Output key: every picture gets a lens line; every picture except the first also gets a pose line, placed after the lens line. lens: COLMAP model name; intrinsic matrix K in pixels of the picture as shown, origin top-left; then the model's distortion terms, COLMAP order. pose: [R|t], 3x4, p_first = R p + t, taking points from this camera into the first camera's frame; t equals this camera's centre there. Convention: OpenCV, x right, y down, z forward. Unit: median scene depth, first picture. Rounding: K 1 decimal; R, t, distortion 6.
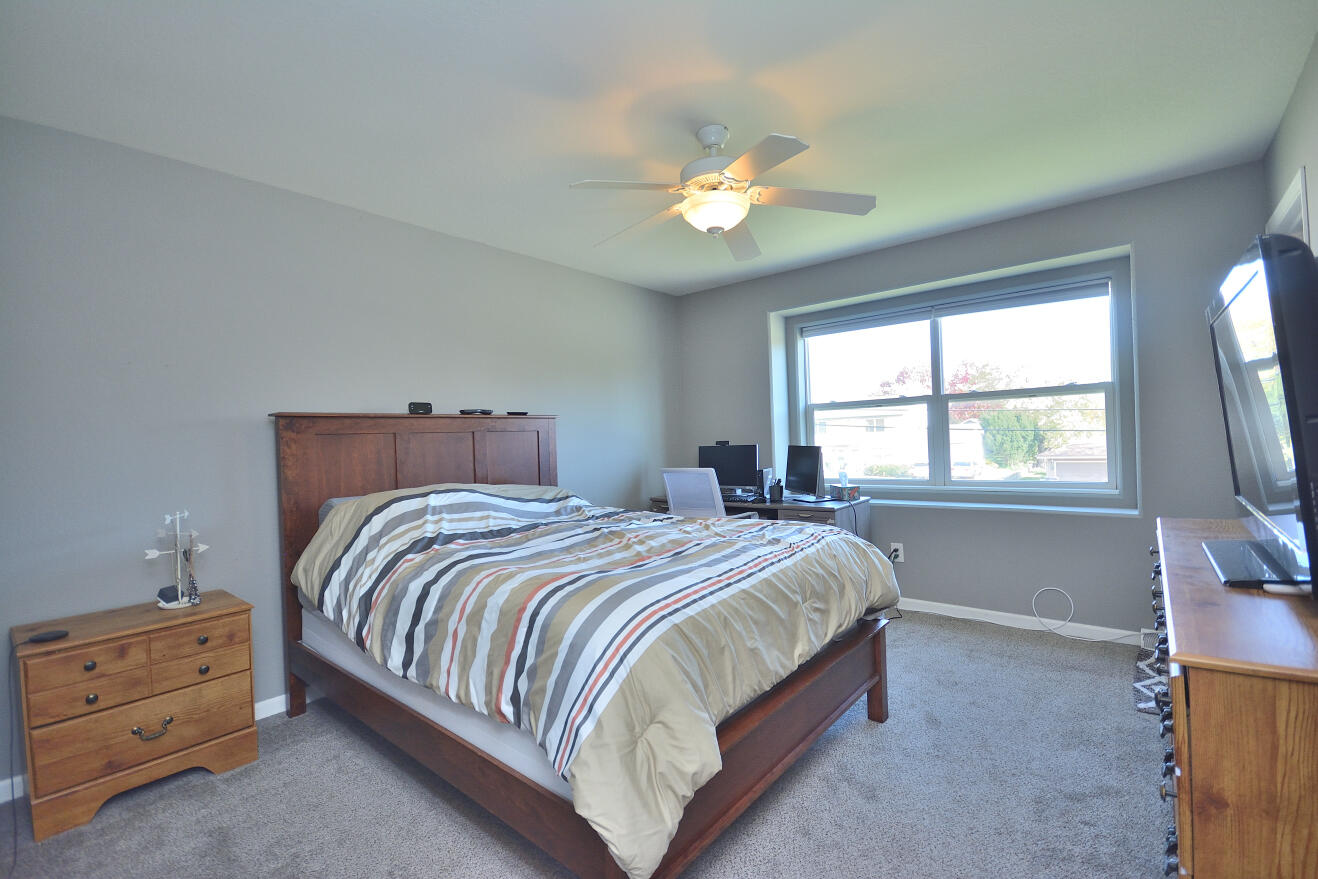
lens RADIAL K [[580.2, 0, 660.0], [0, 580.2, 445.0], [0, 0, 1]] dist [-0.001845, -0.000260]
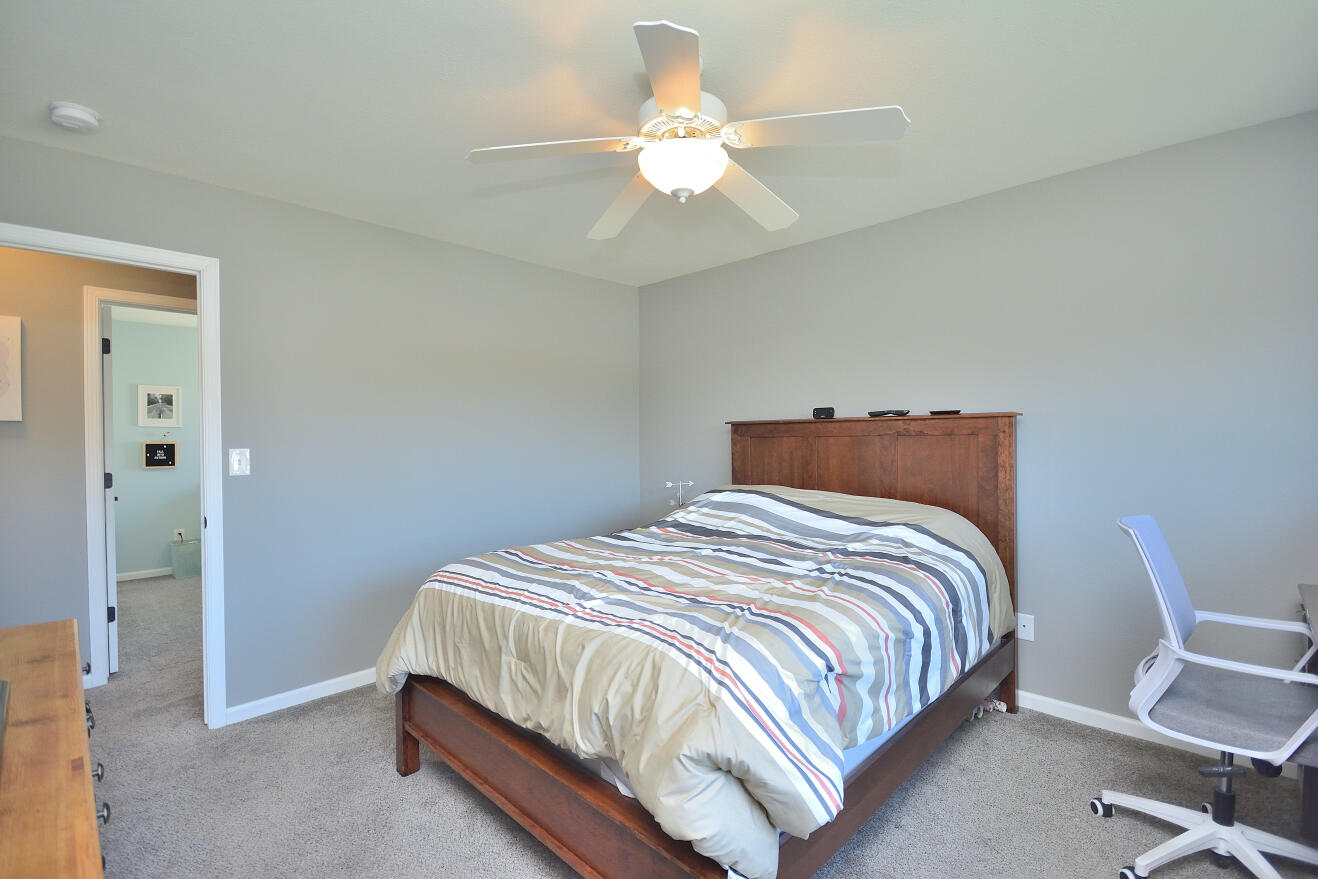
lens RADIAL K [[580.2, 0, 660.0], [0, 580.2, 445.0], [0, 0, 1]] dist [-0.001845, -0.000260]
pose [[-0.067529, 0.043062, -0.996788, 0.662659], [-0.003572, 0.999051, 0.043401, -0.050589], [0.997711, 0.006492, -0.067311, 0.781724]]
